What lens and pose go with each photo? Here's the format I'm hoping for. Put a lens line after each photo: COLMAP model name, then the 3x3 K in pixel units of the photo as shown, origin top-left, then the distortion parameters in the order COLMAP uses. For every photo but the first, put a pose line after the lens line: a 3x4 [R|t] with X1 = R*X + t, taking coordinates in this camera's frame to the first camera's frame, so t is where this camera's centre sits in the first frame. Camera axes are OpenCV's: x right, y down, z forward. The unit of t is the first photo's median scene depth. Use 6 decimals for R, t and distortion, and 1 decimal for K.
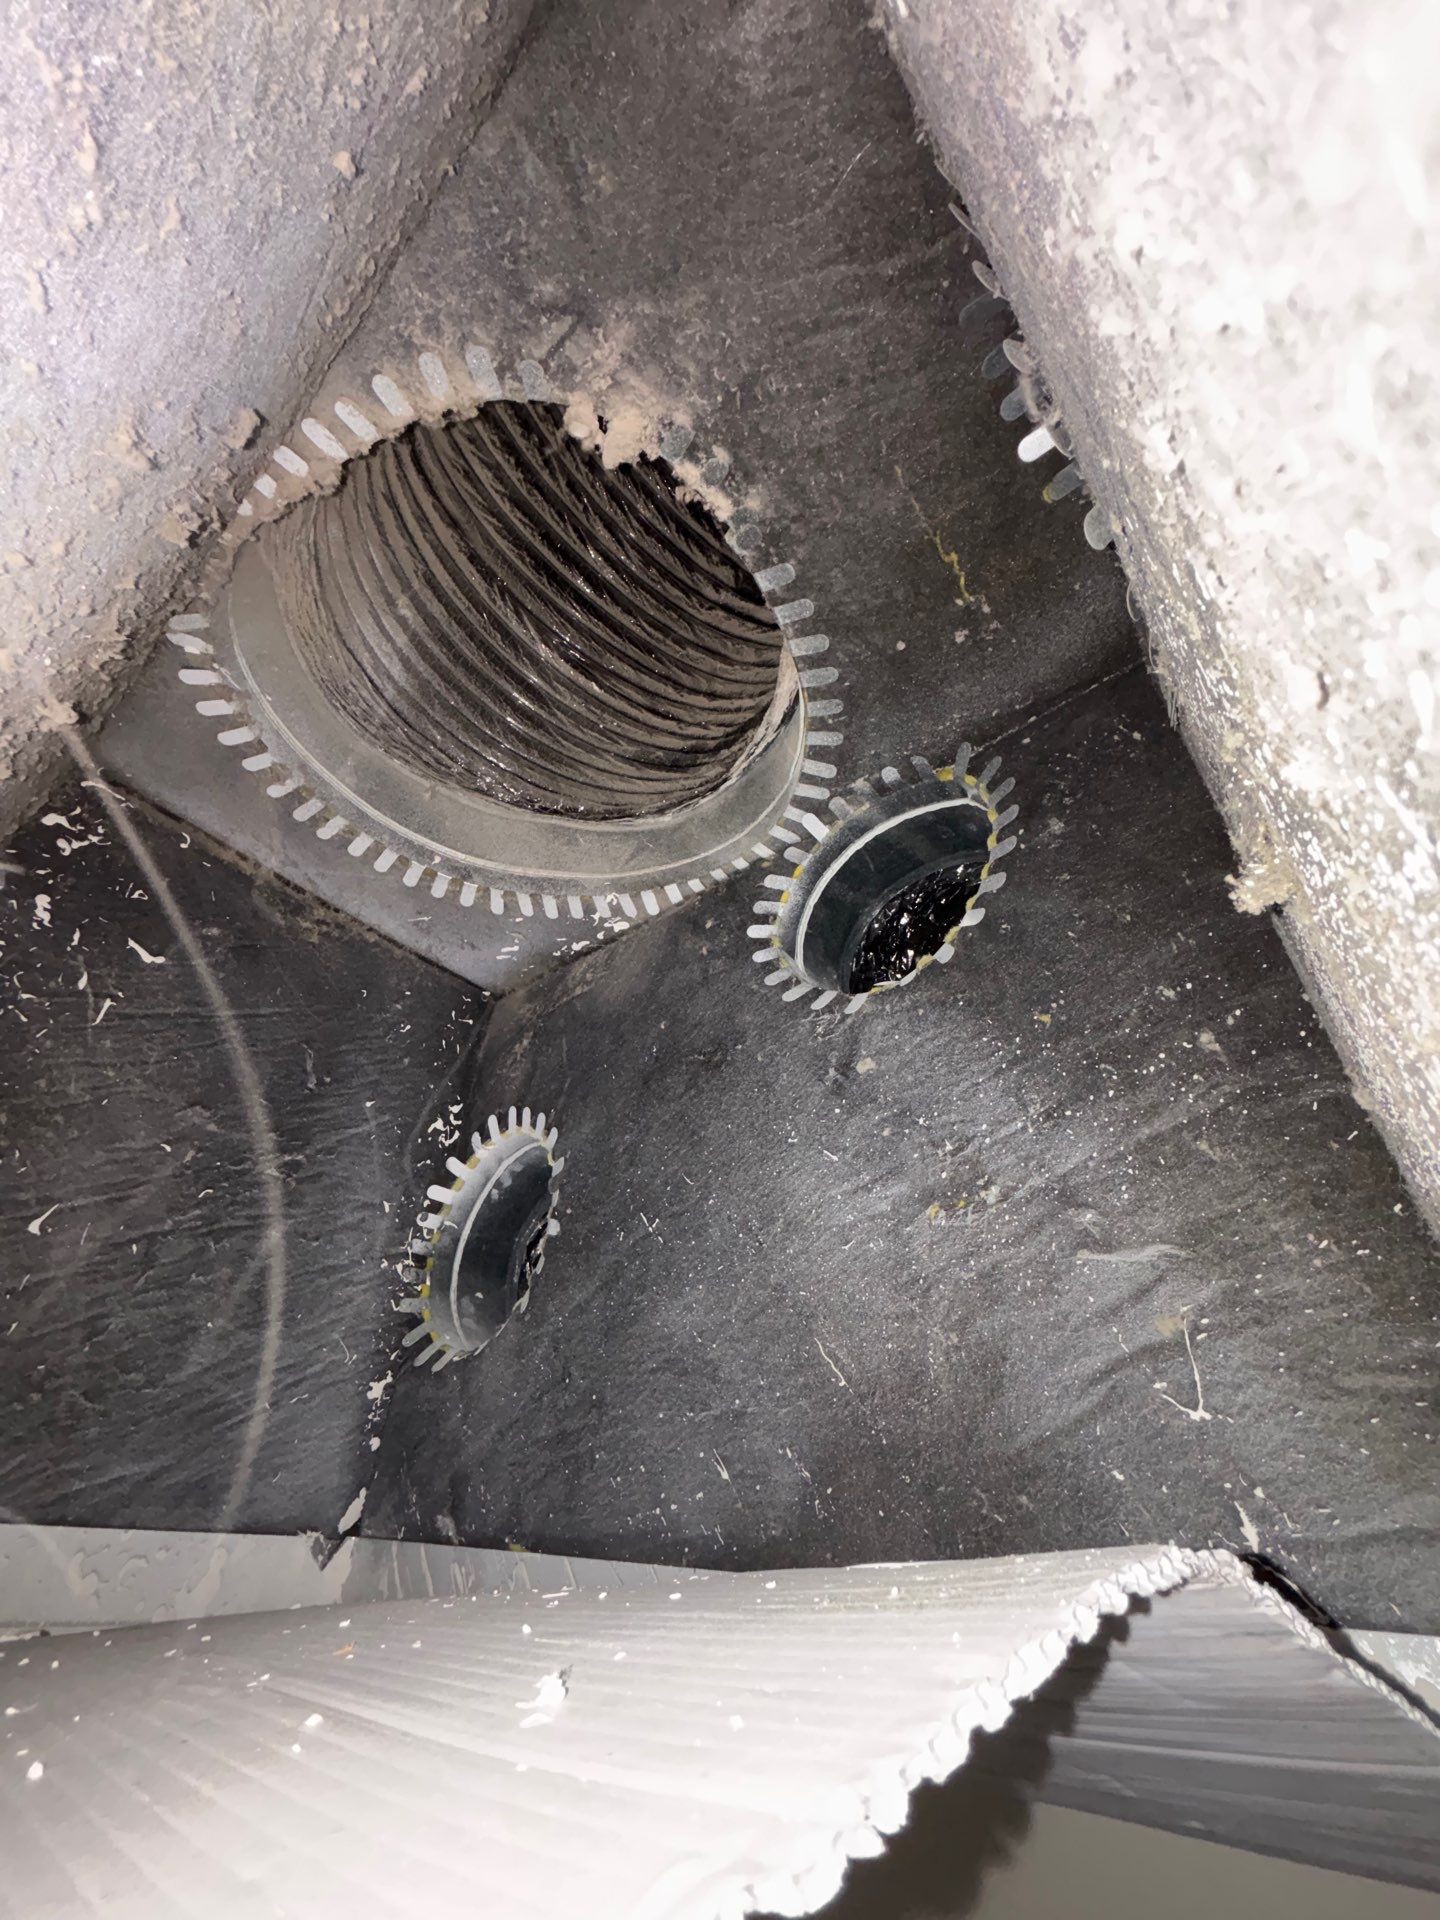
lens RADIAL K [[776.6, 0, 723.3], [0, 776.6, 959.2], [0, 0, 1]] dist [-0.001028, 0.000665]
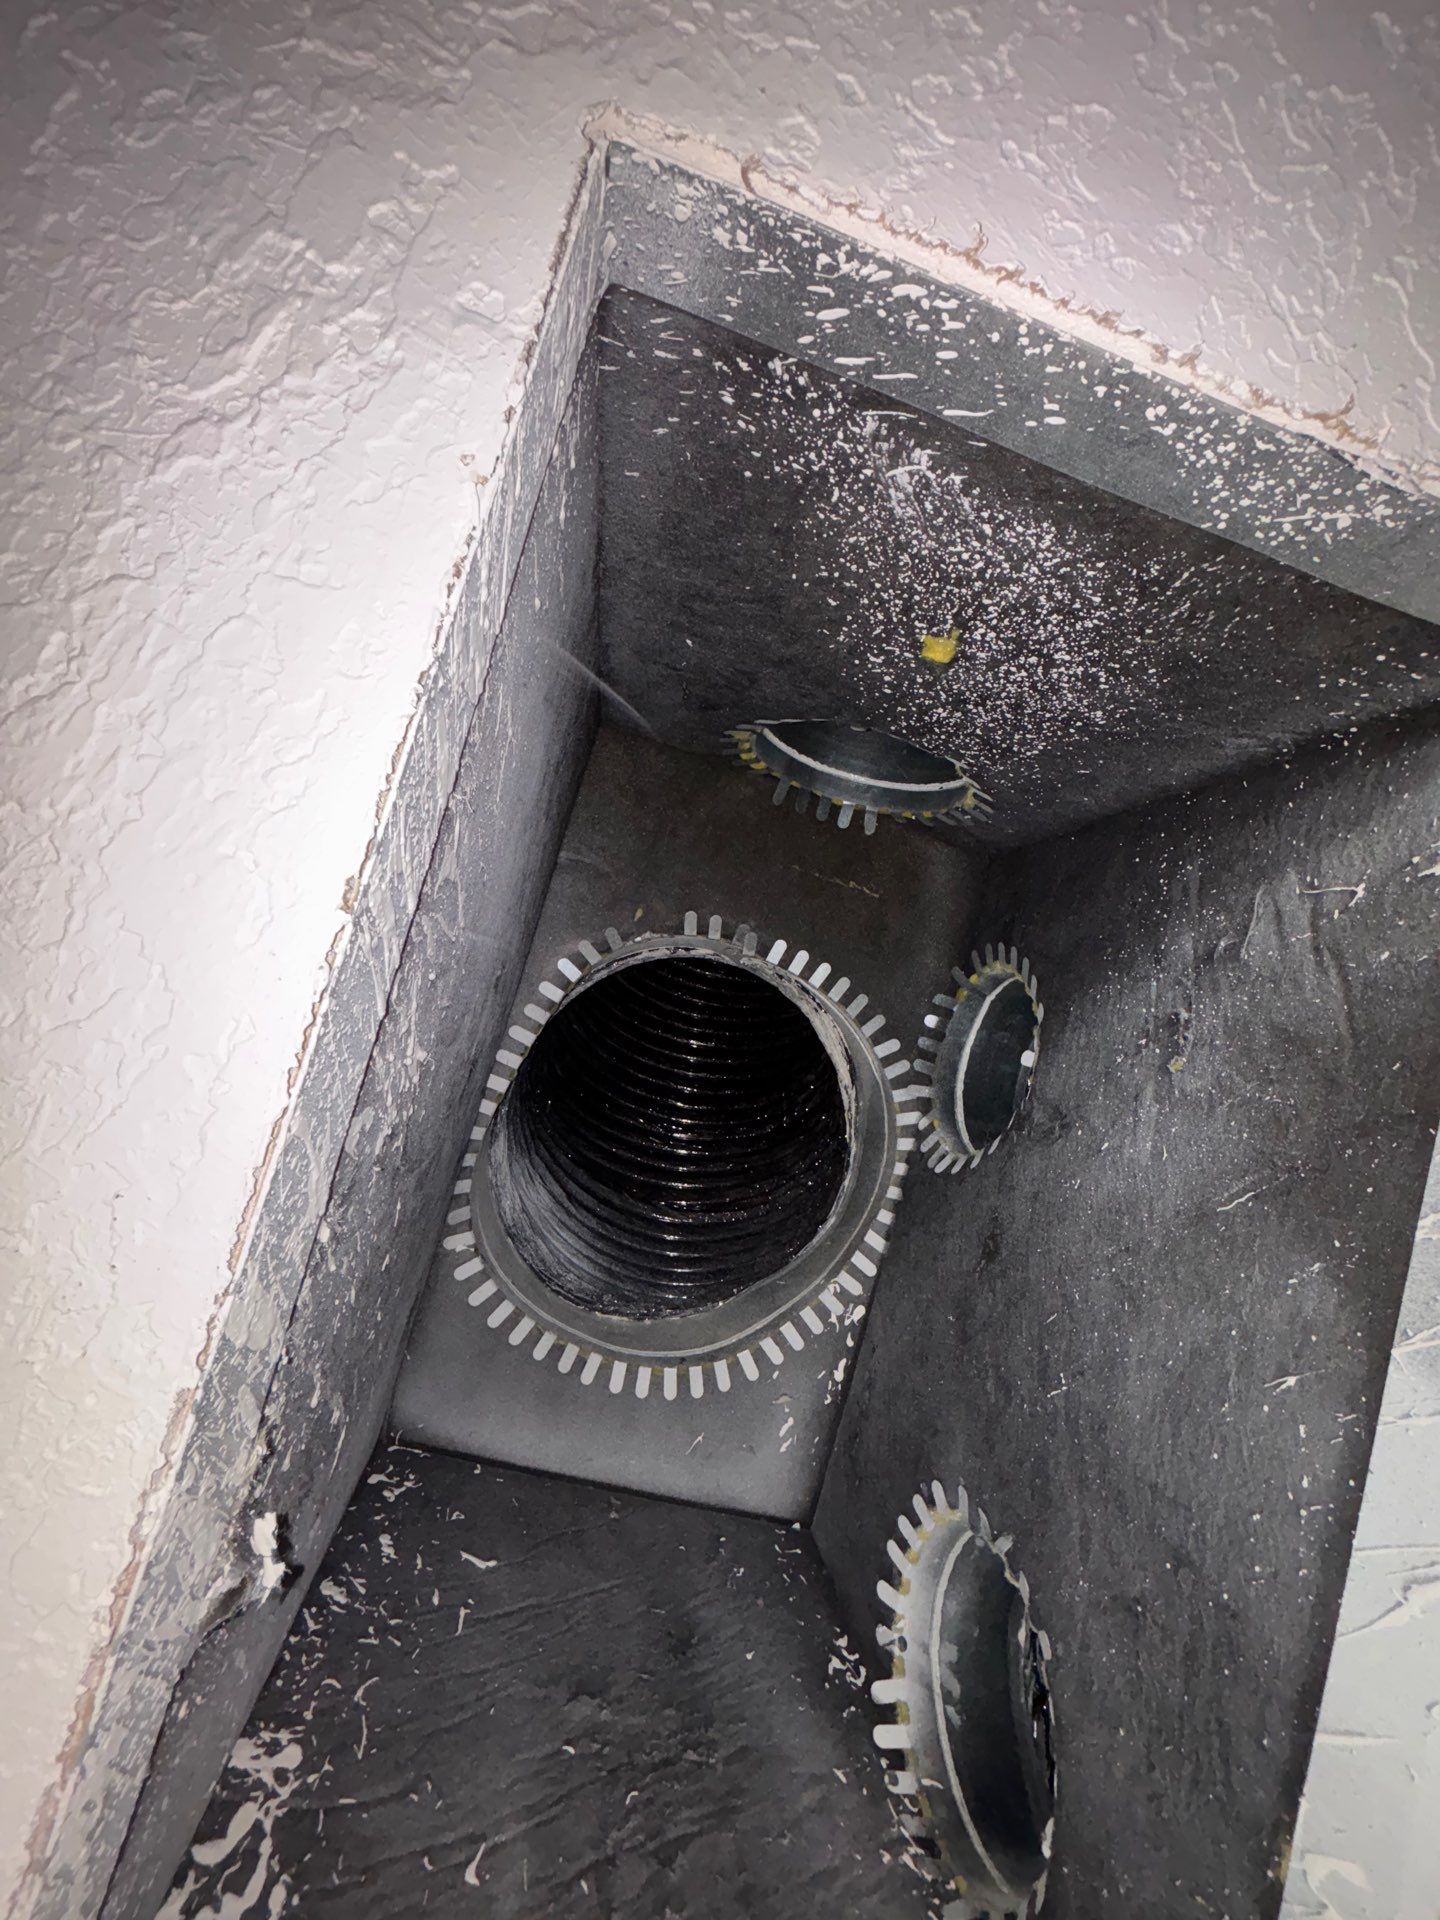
lens RADIAL K [[776.6, 0, 721.9], [0, 776.6, 954.1], [0, 0, 1]] dist [-0.001028, 0.000665]
pose [[0.811815, -0.547474, 0.203049, -0.302526], [0.488237, 0.445696, -0.750320, 0.566458], [0.320282, 0.708257, 0.629119, -0.047536]]
